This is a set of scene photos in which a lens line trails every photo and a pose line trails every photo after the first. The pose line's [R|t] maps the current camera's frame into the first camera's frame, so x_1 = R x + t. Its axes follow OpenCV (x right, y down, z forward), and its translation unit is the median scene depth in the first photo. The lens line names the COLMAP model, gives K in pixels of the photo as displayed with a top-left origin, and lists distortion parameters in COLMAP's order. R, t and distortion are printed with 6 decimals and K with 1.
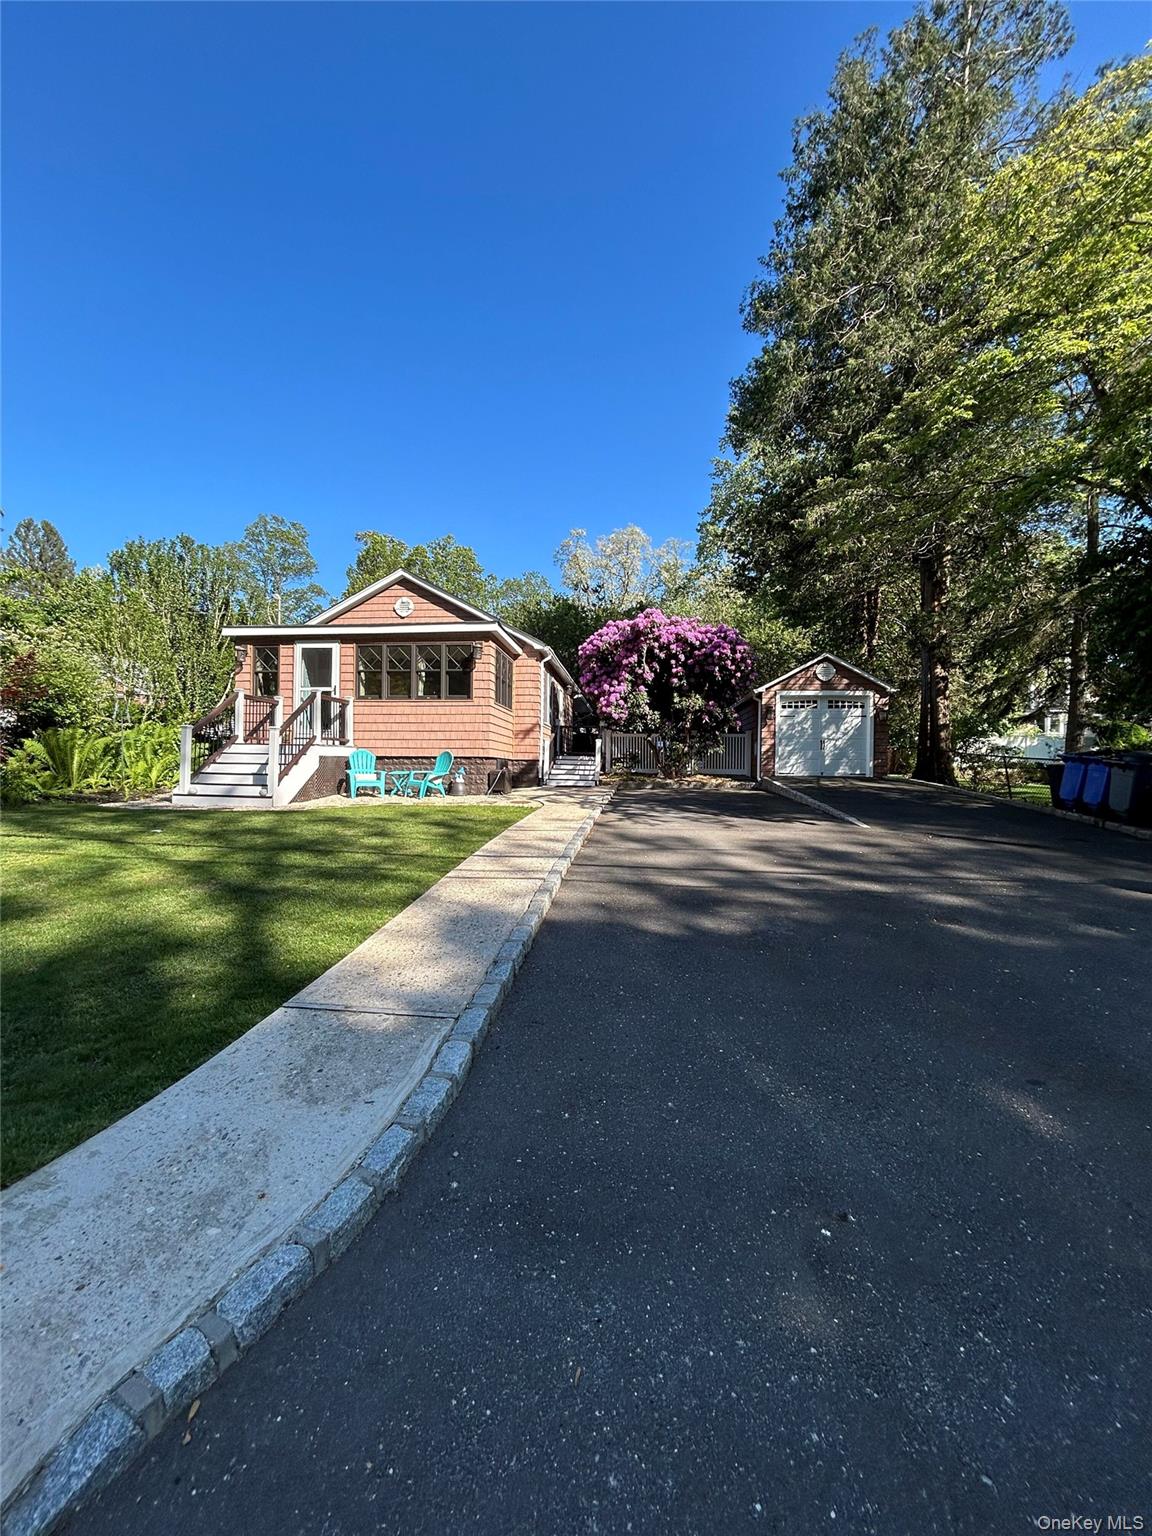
lens RADIAL K [[624.4, 0, 568.4], [0, 624.4, 759.3], [0, 0, 1]] dist [0.001351, 0.001345]
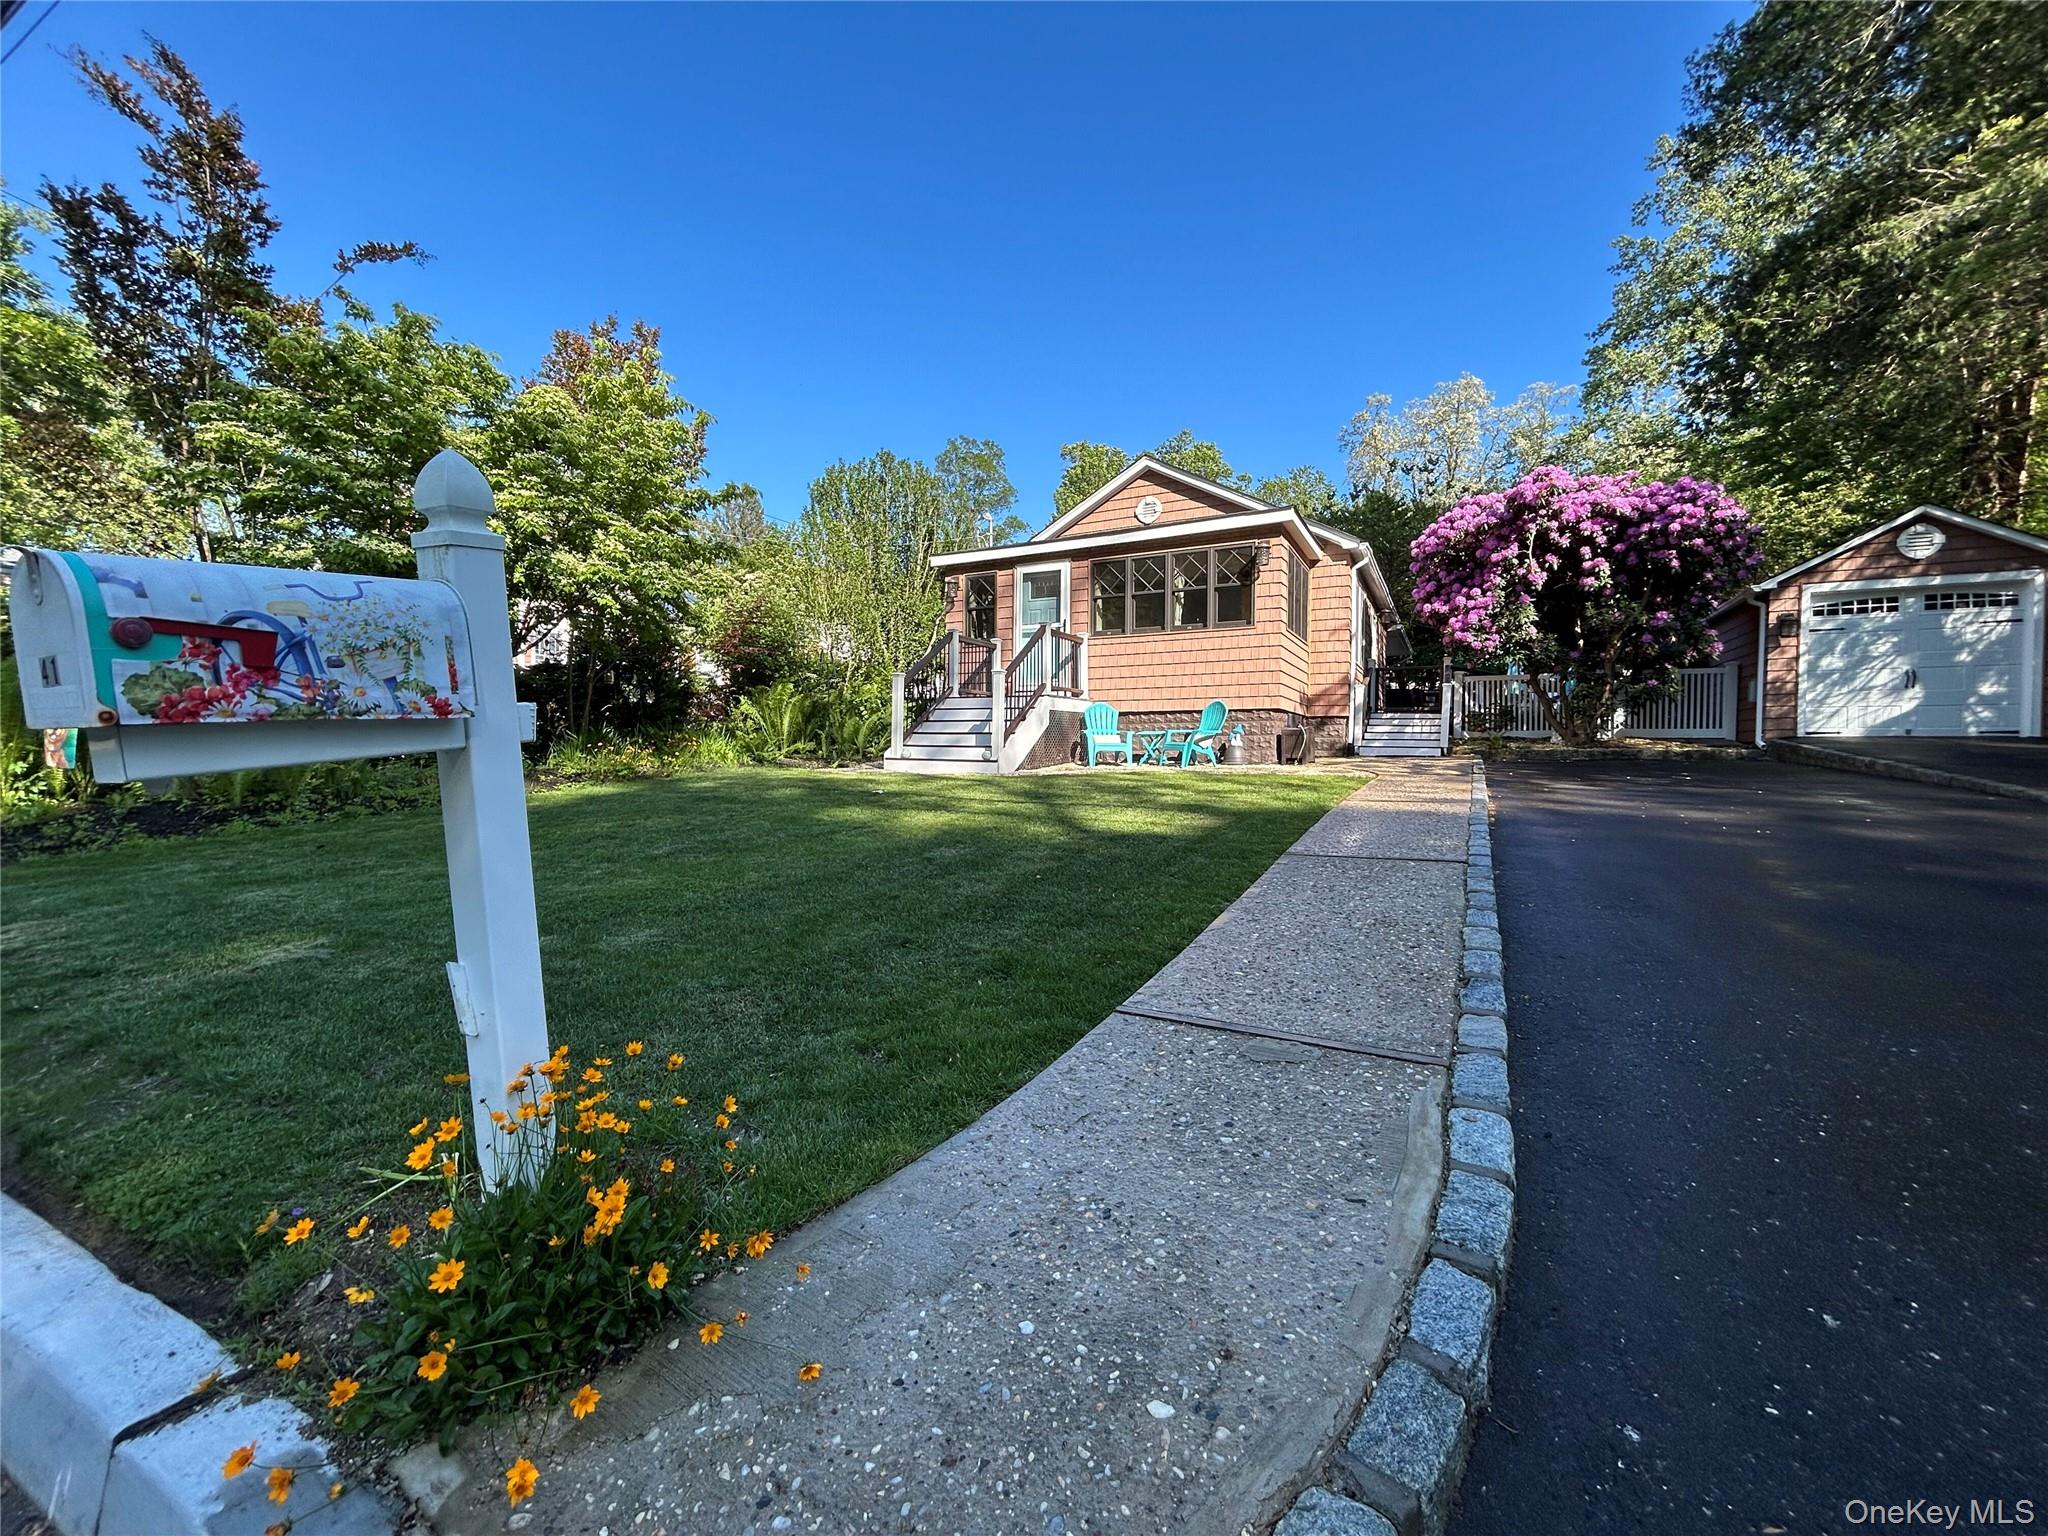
lens RADIAL K [[832.5, 0, 1017.9], [0, 832.5, 762.0], [0, 0, 1]] dist [0.001351, 0.001345]
pose [[0.927838, -0.001117, -0.372983, -0.044142], [0.011620, 0.999597, 0.025914, 0.023093], [0.372803, -0.028378, 0.927476, 0.037378]]
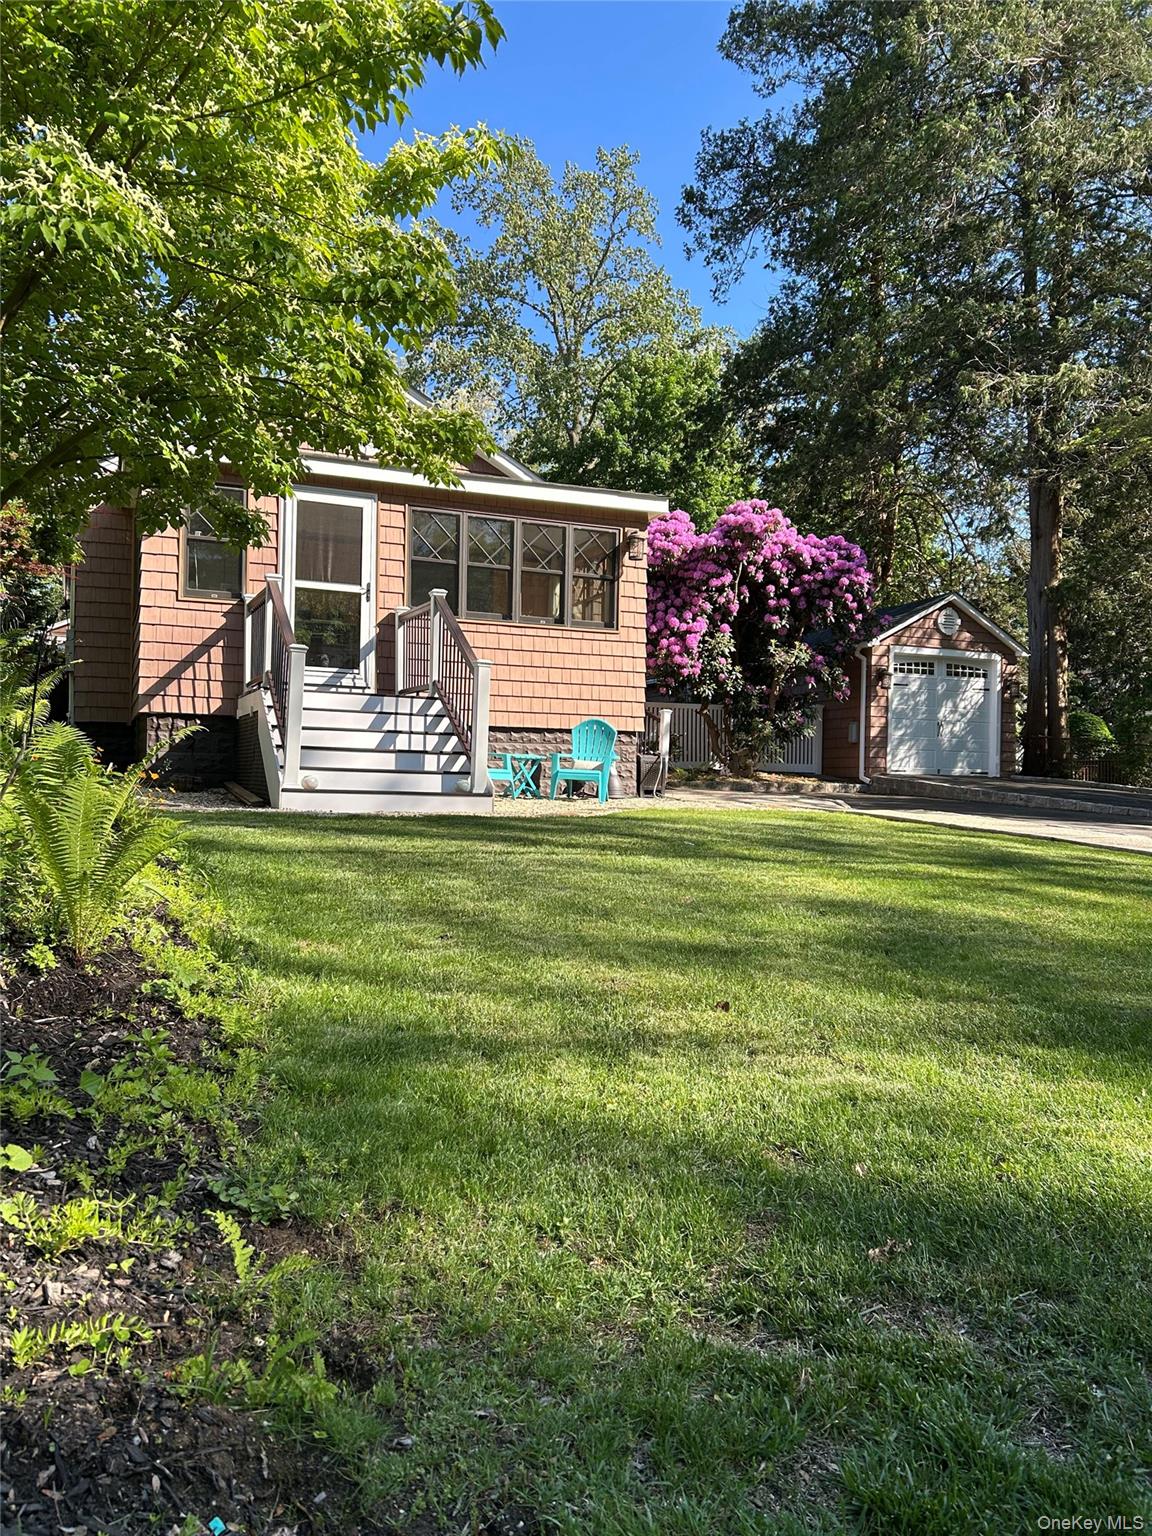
lens RADIAL K [[1169.1, 0, 574.8], [0, 1169.1, 768.5], [0, 0, 1]] dist [0.073706, 0.000590]
pose [[0.881659, 0.013131, 0.471705, -0.575262], [-0.016870, 0.999851, 0.003699, 0.022387], [-0.471586, -0.011219, 0.881749, 0.064384]]
